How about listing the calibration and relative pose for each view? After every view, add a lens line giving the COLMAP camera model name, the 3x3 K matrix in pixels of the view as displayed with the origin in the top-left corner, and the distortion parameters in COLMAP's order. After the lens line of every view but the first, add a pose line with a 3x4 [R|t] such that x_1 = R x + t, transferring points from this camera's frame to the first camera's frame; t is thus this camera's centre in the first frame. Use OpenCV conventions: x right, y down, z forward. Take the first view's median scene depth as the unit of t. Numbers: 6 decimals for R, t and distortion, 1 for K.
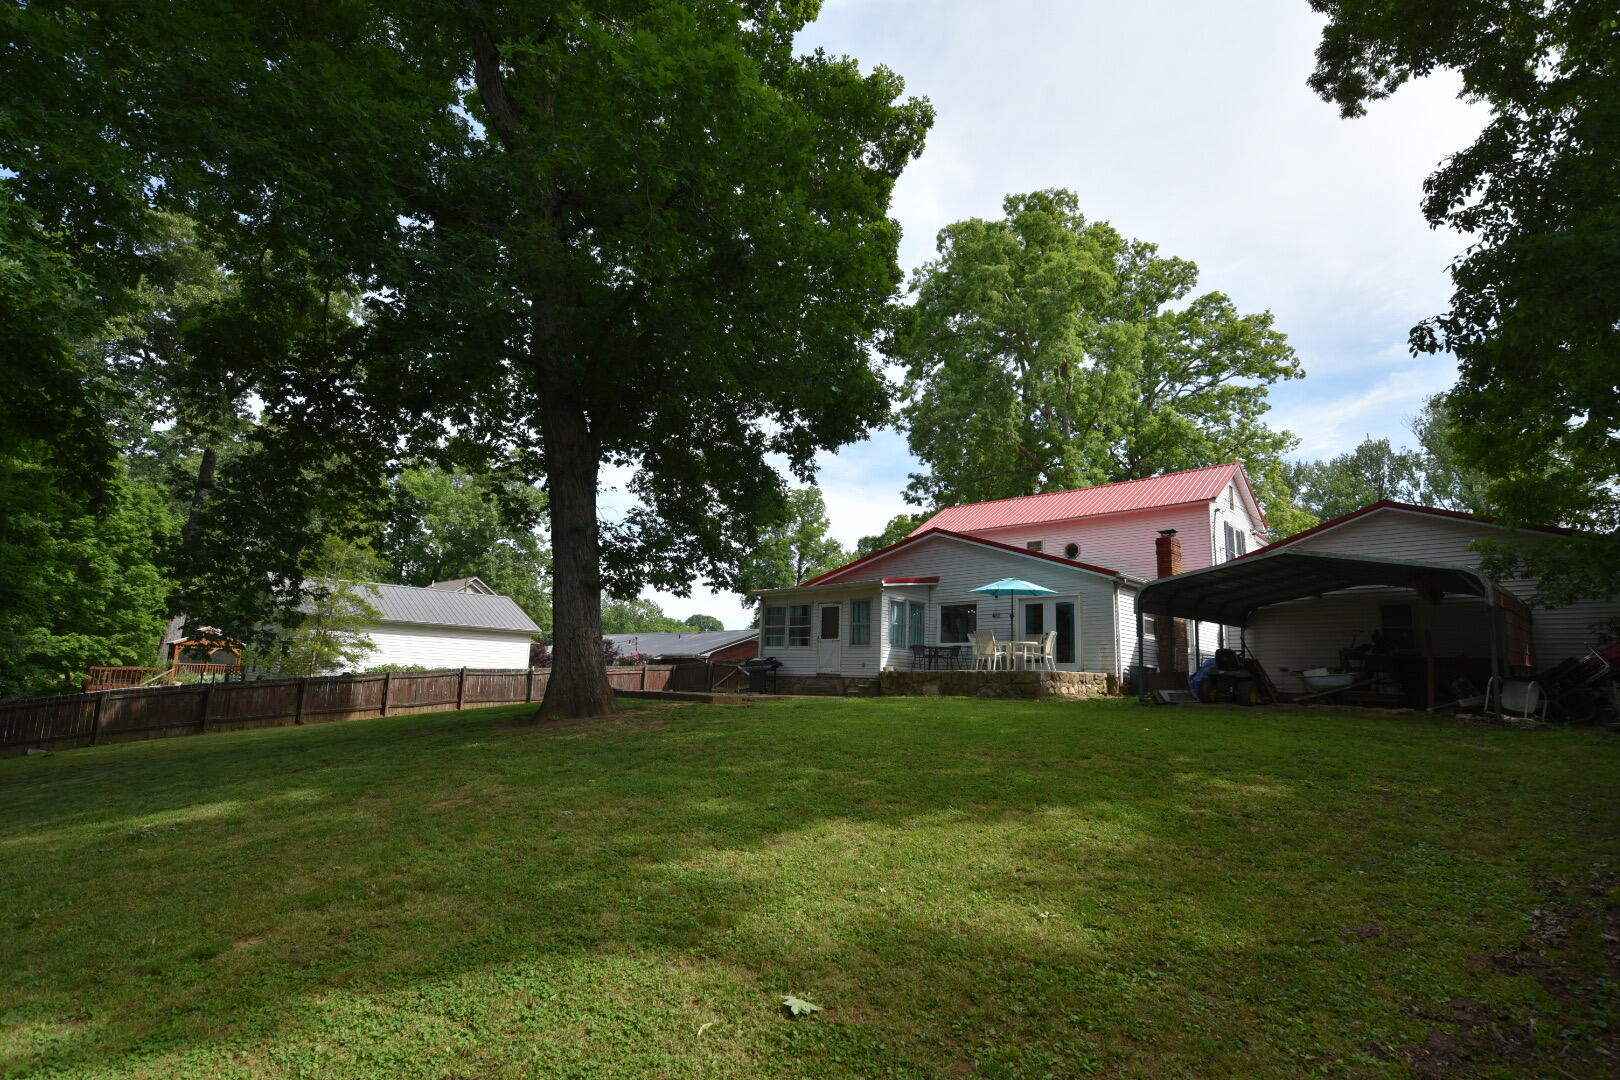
lens RADIAL K [[822.8, 0, 809.9], [0, 822.8, 541.0], [0, 0, 1]] dist [-0.000188, -0.000611]
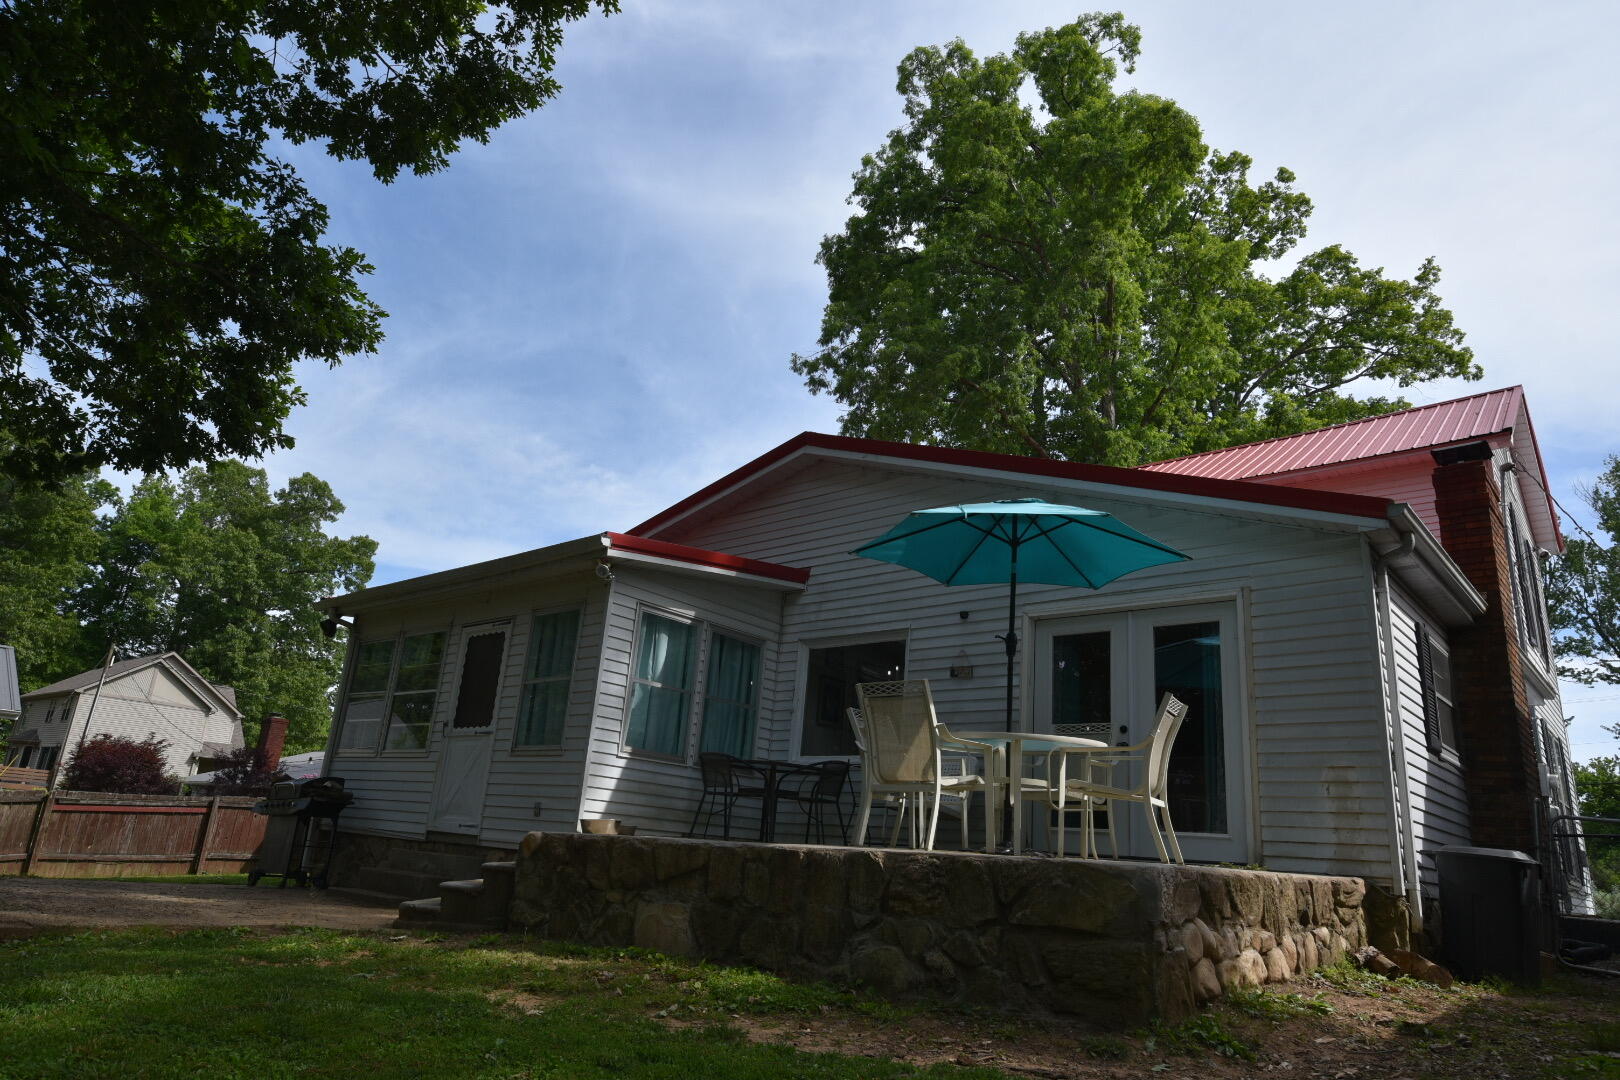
lens RADIAL K [[1049.0, 0, 810.8], [0, 1049.0, 538.2], [0, 0, 1]] dist [-0.006268, -0.000030]
pose [[0.997207, 0.056307, 0.049066, 0.136815], [-0.050406, 0.992183, -0.114160, 0.084056], [-0.055110, 0.111368, 0.992250, 0.559048]]
